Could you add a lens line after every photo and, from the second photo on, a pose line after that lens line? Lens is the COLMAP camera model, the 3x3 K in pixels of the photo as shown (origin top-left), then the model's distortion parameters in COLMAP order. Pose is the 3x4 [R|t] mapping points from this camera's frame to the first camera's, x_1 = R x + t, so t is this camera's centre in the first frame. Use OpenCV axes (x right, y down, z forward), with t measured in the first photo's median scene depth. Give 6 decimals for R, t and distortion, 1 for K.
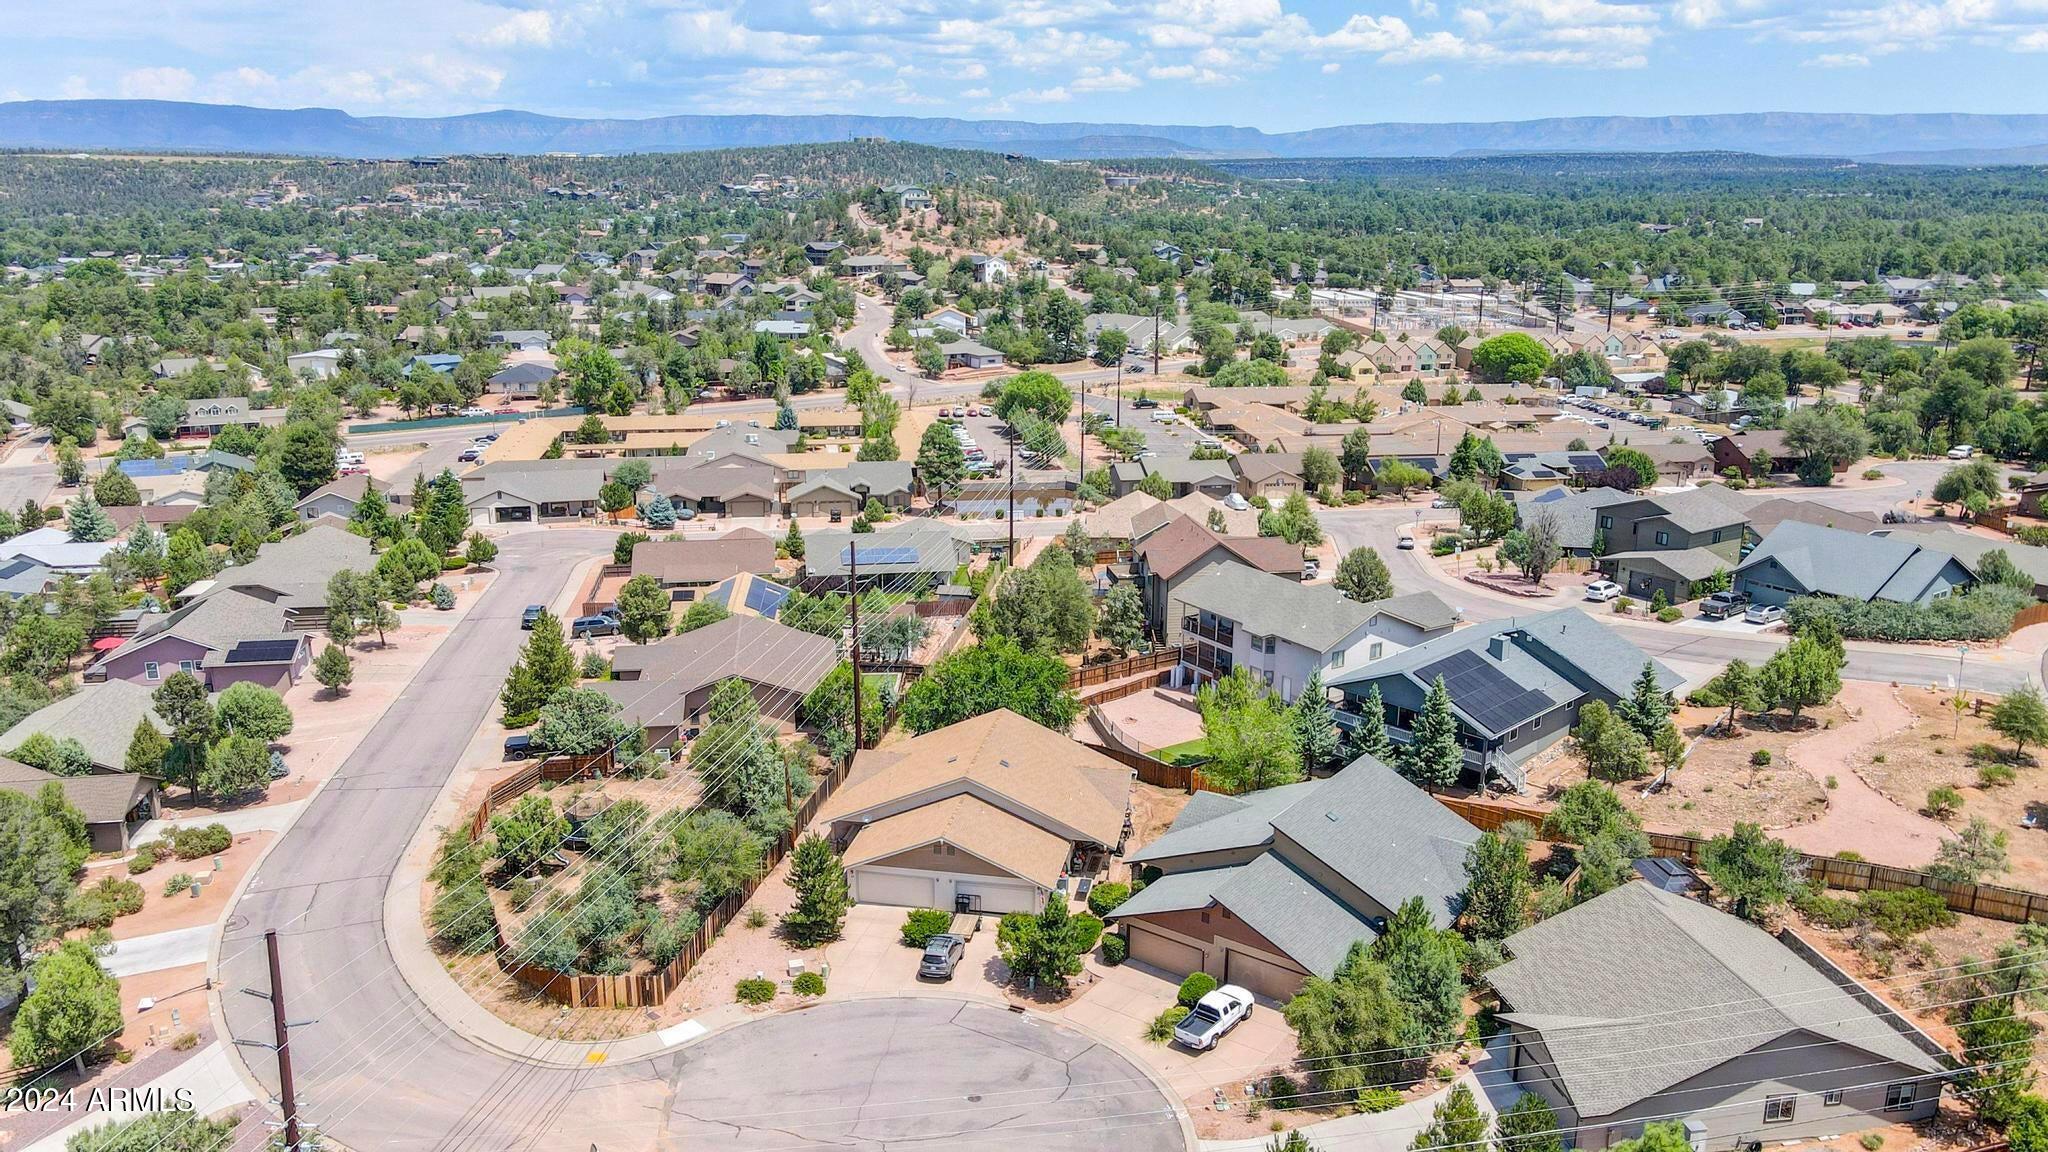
lens RADIAL K [[1517.3, 0, 1024.0], [0, 1517.3, 576.0], [0, 0, 1]] dist [0.028001, 0.000925]
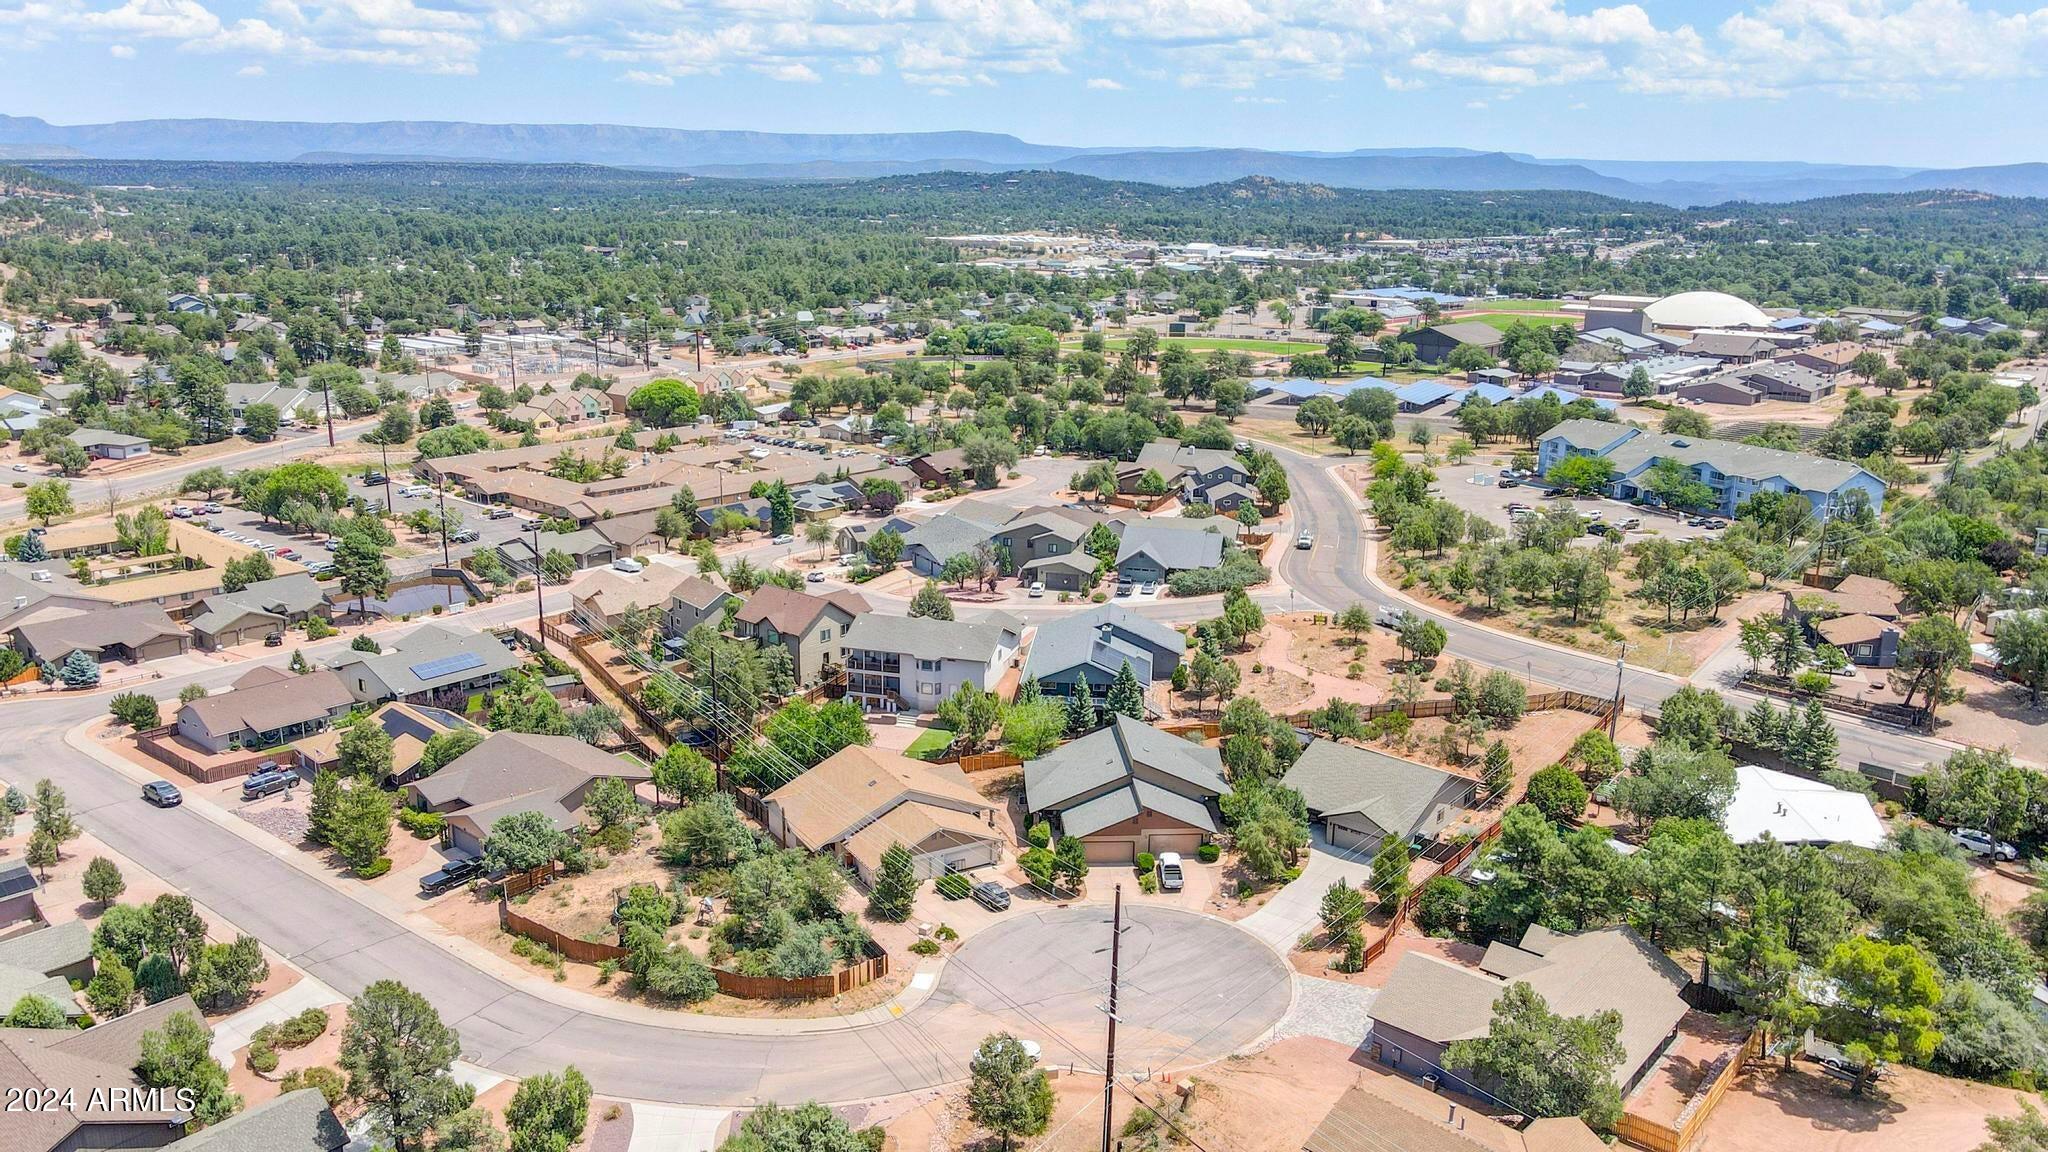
lens RADIAL K [[1517.3, 0, 1024.0], [0, 1517.3, 576.0], [0, 0, 1]] dist [0.028001, 0.000925]
pose [[0.764596, -0.157935, 0.624859, -0.158836], [0.159359, 0.985734, 0.054152, -0.024609], [-0.624498, 0.058172, 0.778857, -0.038787]]
